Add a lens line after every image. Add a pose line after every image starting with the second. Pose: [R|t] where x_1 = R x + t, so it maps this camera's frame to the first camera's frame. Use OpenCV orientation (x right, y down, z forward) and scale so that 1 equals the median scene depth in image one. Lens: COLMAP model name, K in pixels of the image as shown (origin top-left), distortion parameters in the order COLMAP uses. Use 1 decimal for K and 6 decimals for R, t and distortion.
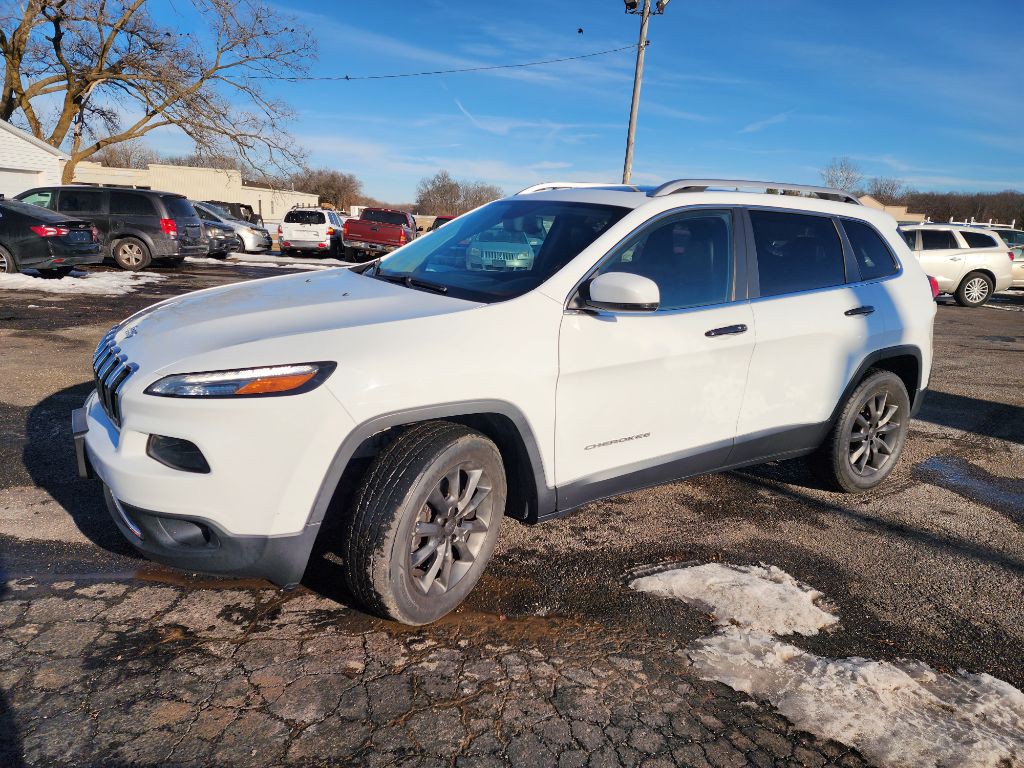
lens RADIAL K [[666.8, 0, 528.6], [0, 666.8, 386.5], [0, 0, 1]] dist [0.087937, -0.065233]
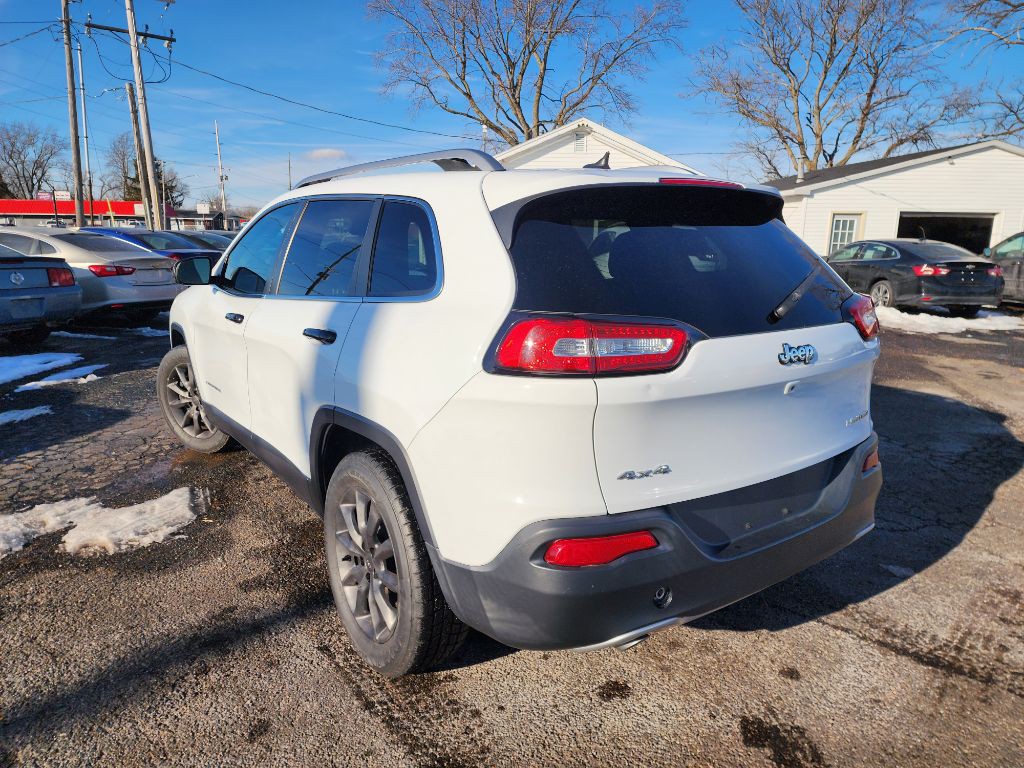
lens RADIAL K [[678.0, 0, 517.1], [0, 678.0, 382.3], [0, 0, 1]] dist [0.083237, -0.070862]
pose [[0.050523, 0.165501, -0.984915, 1.384139], [-0.249270, 0.957053, 0.148032, -0.255531], [0.967115, 0.238031, 0.089608, 1.350690]]
